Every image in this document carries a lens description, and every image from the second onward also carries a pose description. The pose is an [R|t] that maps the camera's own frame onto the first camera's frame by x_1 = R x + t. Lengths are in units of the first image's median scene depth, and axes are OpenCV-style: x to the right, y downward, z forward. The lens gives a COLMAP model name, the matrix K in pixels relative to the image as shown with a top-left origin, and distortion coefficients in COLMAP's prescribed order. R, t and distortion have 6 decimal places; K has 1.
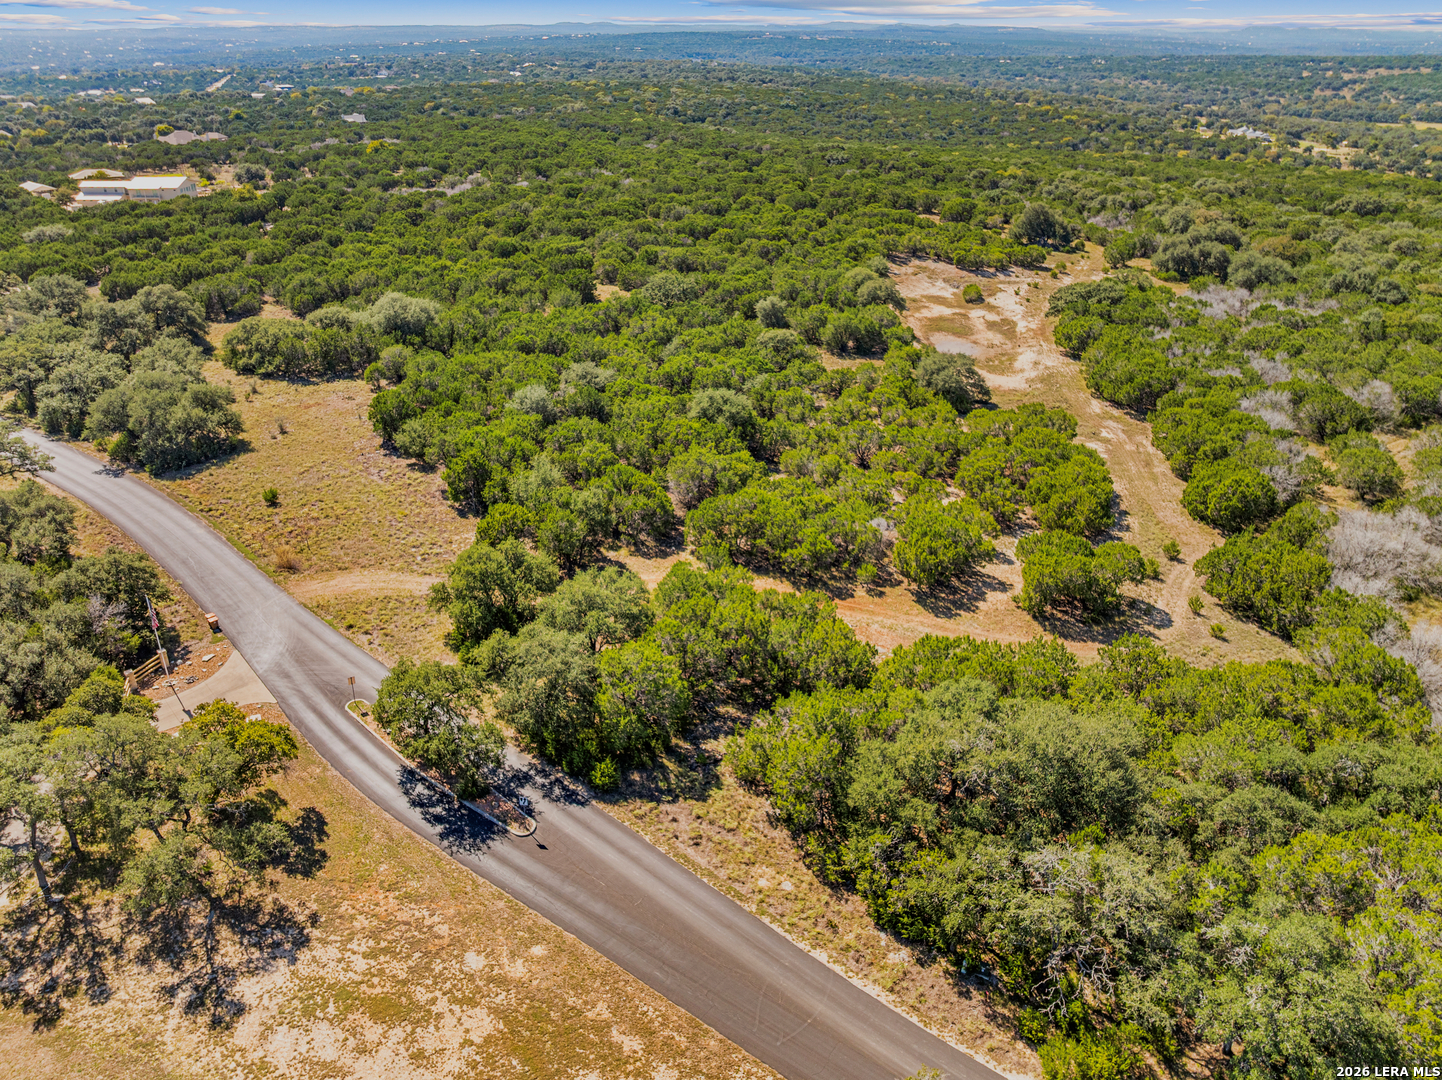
lens RADIAL K [[1058.6, 0, 721.0], [0, 1058.6, 540.0], [0, 0, 1]] dist [-0.037610, 0.008686]
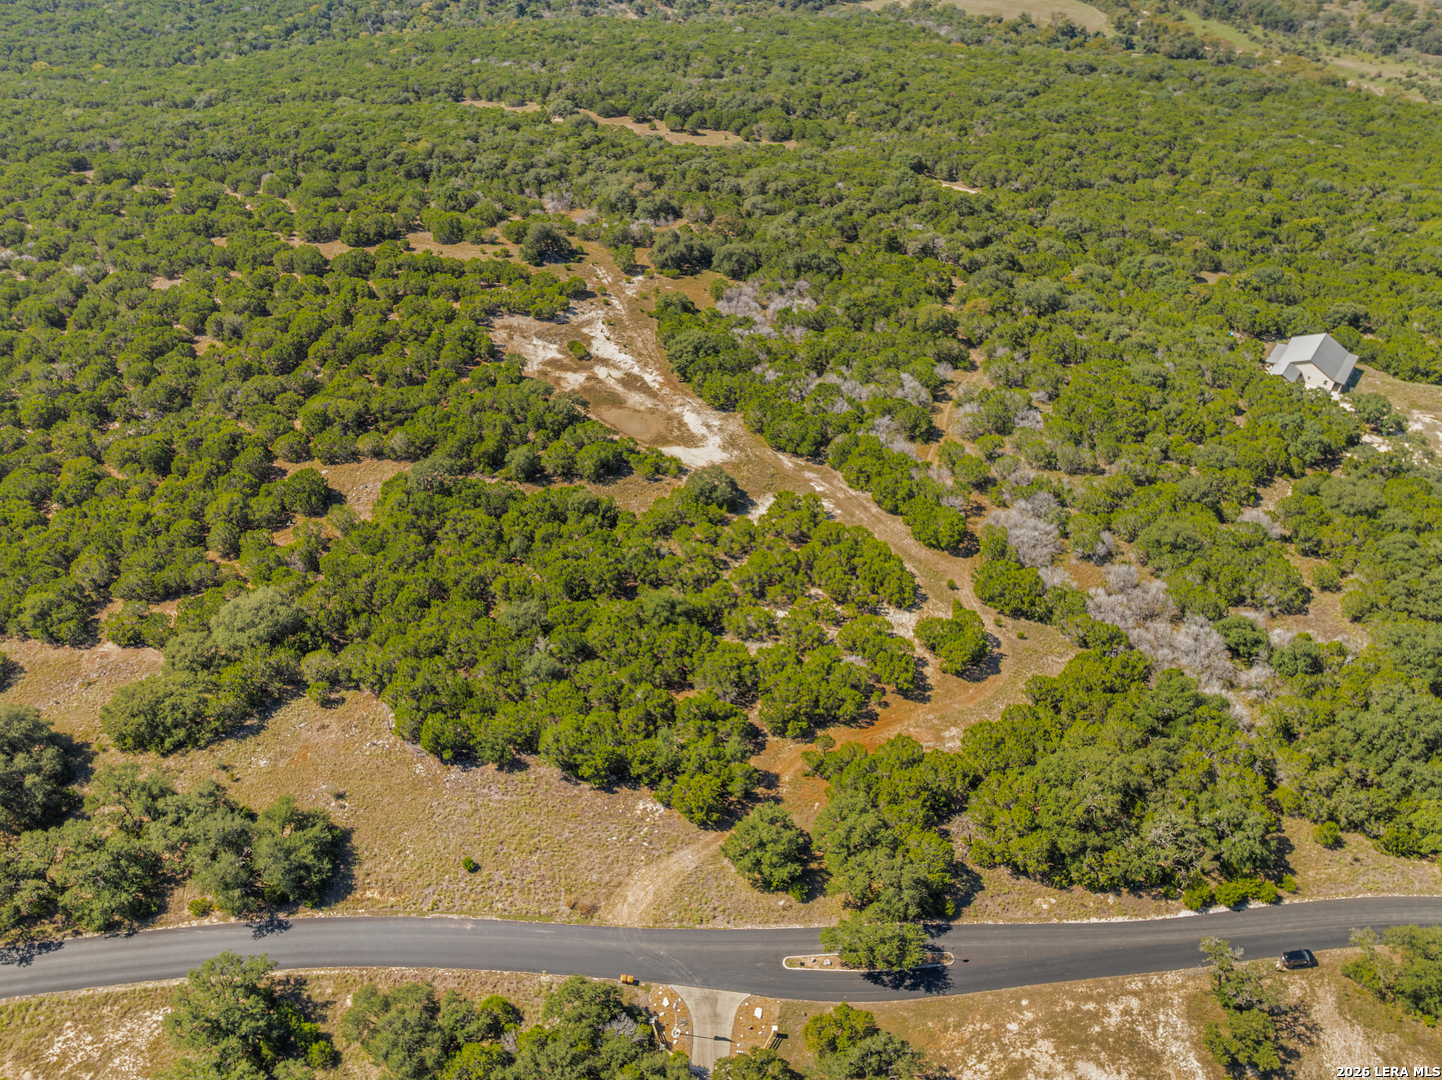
lens RADIAL K [[1028.9, 0, 721.0], [0, 1028.9, 540.0], [0, 0, 1]] dist [-0.038659, -0.000149]
pose [[0.724099, -0.423707, 0.544199, -0.833095], [0.292105, 0.903183, 0.314540, -0.791011], [-0.624784, -0.068795, 0.777761, -0.086355]]
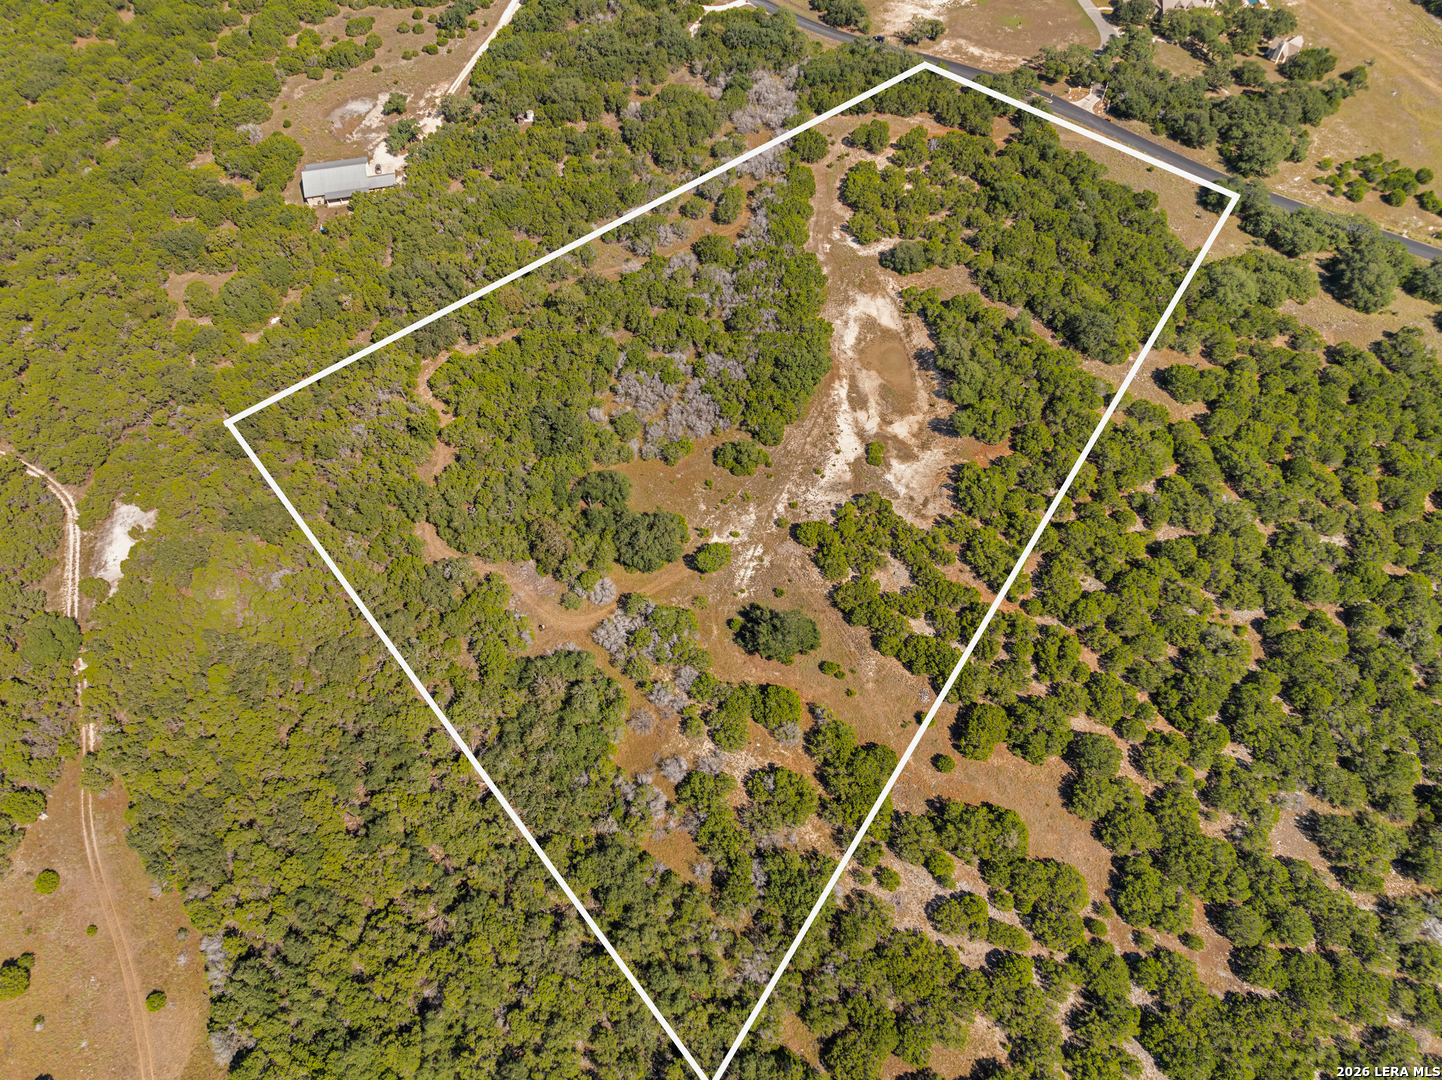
lens RADIAL K [[1058.6, 0, 721.0], [0, 1058.6, 540.0], [0, 0, 1]] dist [-0.037610, 0.008686]
pose [[-0.998108, 0.039201, -0.047375, 1.026893], [-0.039572, 0.180202, 0.982833, -2.980743], [0.047065, 0.982848, -0.178310, 2.841313]]
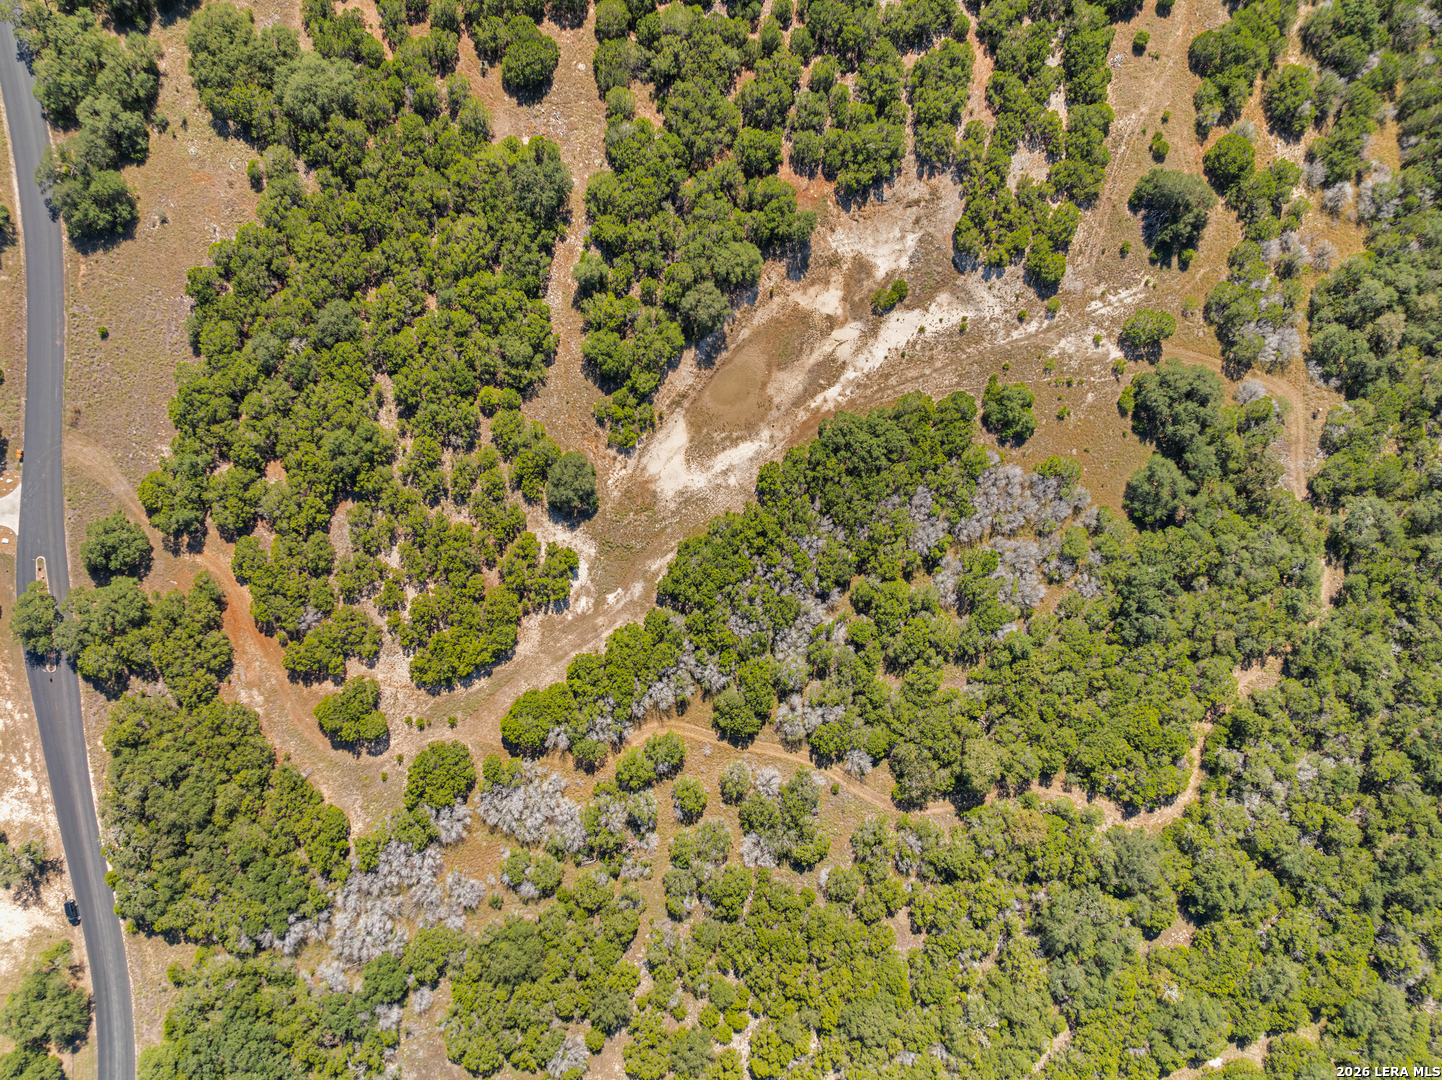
lens RADIAL K [[1058.6, 0, 721.0], [0, 1058.6, 540.0], [0, 0, 1]] dist [-0.037610, 0.008686]
pose [[0.720650, 0.693202, 0.011642, 0.593084], [-0.336071, 0.334591, 0.880401, -2.068606], [0.606400, -0.638373, 0.474088, 0.702940]]
